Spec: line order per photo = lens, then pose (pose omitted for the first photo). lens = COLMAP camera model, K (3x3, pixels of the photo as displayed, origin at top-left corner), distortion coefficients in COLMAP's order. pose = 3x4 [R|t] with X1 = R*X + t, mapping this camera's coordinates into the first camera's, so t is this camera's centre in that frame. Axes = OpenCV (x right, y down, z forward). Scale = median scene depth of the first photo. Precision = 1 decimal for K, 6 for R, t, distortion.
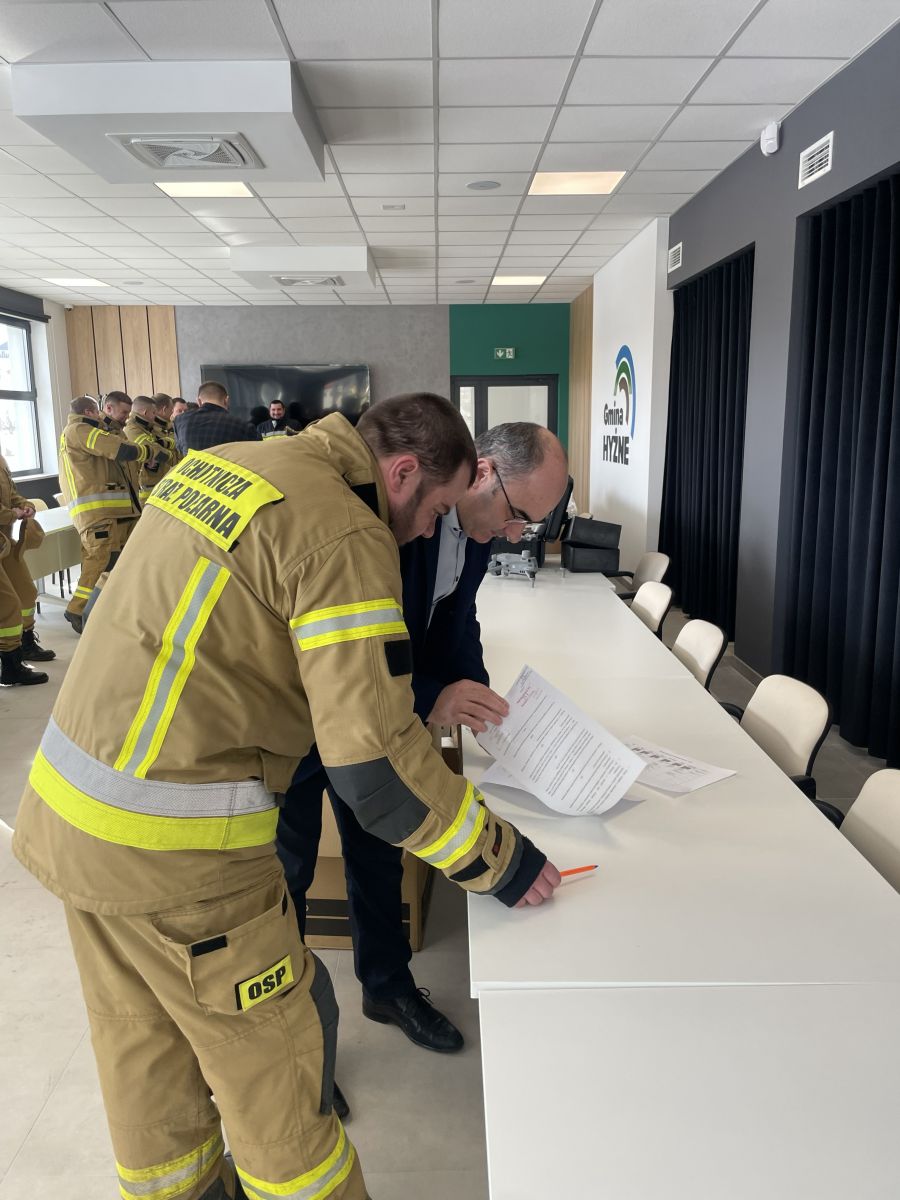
lens RADIAL K [[915.3, 0, 449.3], [0, 915.3, 612.0], [0, 0, 1]] dist [0.081054, -0.107783]
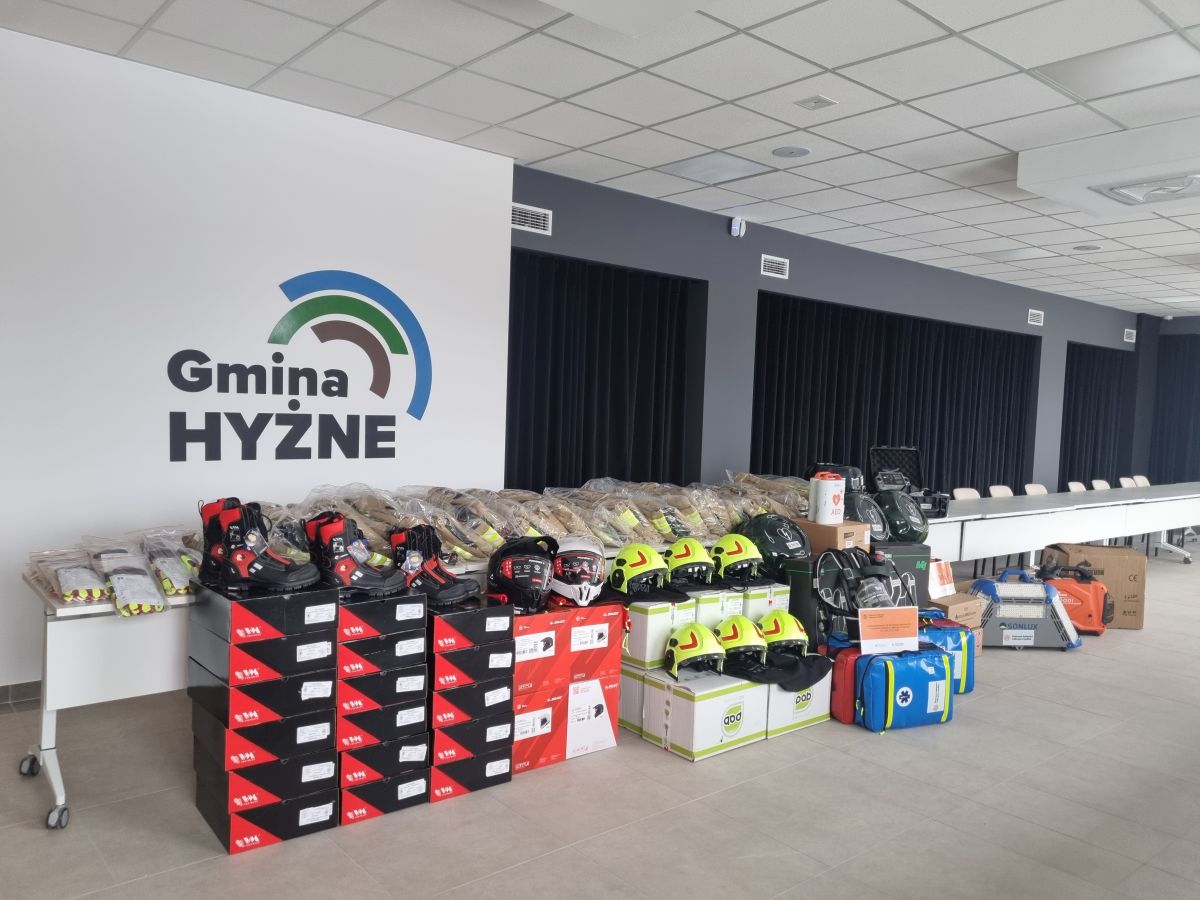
lens RADIAL K [[908.4, 0, 600.8], [0, 908.4, 455.8], [0, 0, 1]] dist [0.055224, -0.049055]
pose [[-0.641868, -0.051876, 0.765059, -0.376206], [0.129424, 0.976067, 0.174767, -0.240151], [-0.755814, 0.211194, -0.619792, 1.211962]]
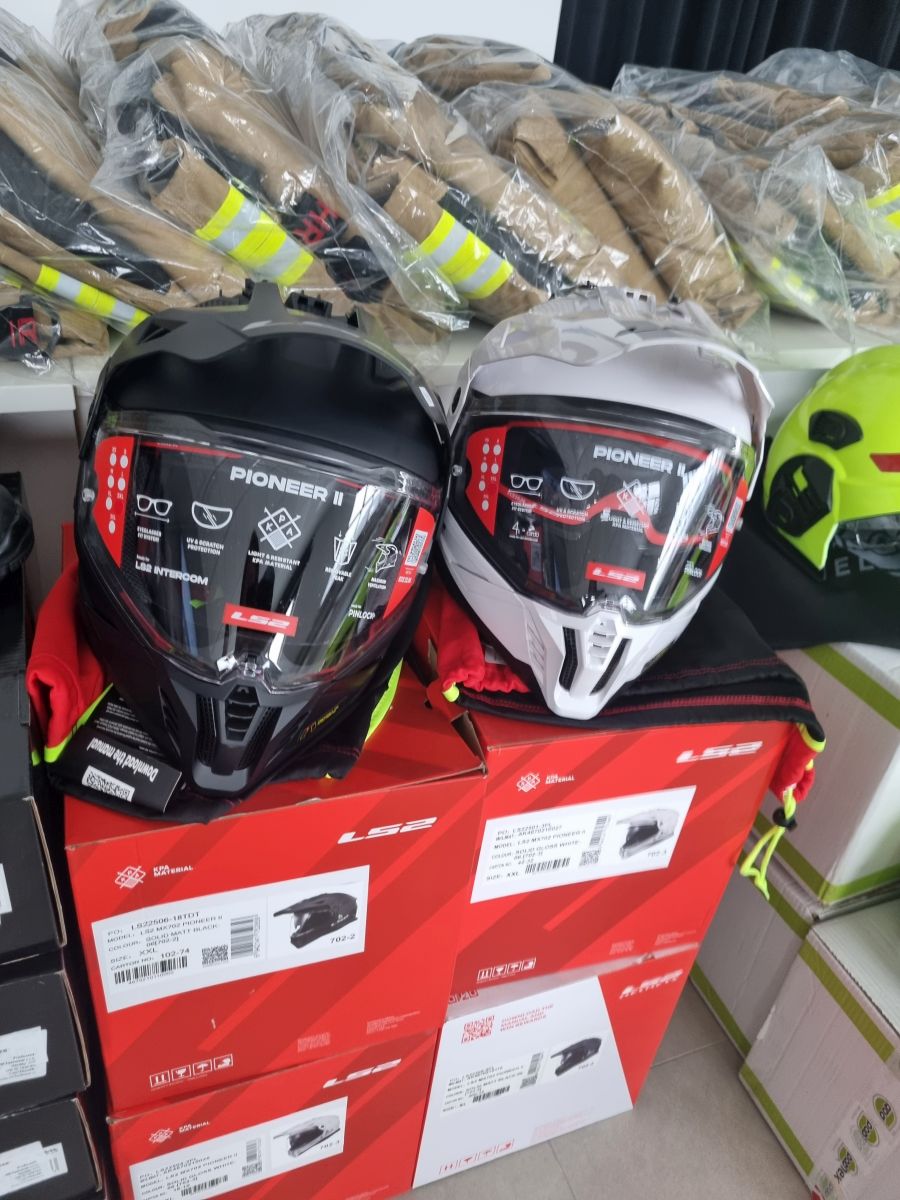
lens RADIAL K [[908.4, 0, 421.6], [0, 908.4, 597.9], [0, 0, 1]] dist [0.055224, -0.049055]
pose [[-0.343291, -0.533686, 0.772872, -0.095933], [0.106548, 0.795438, 0.596595, -0.153735], [-0.933166, 0.287153, -0.216204, 0.992491]]
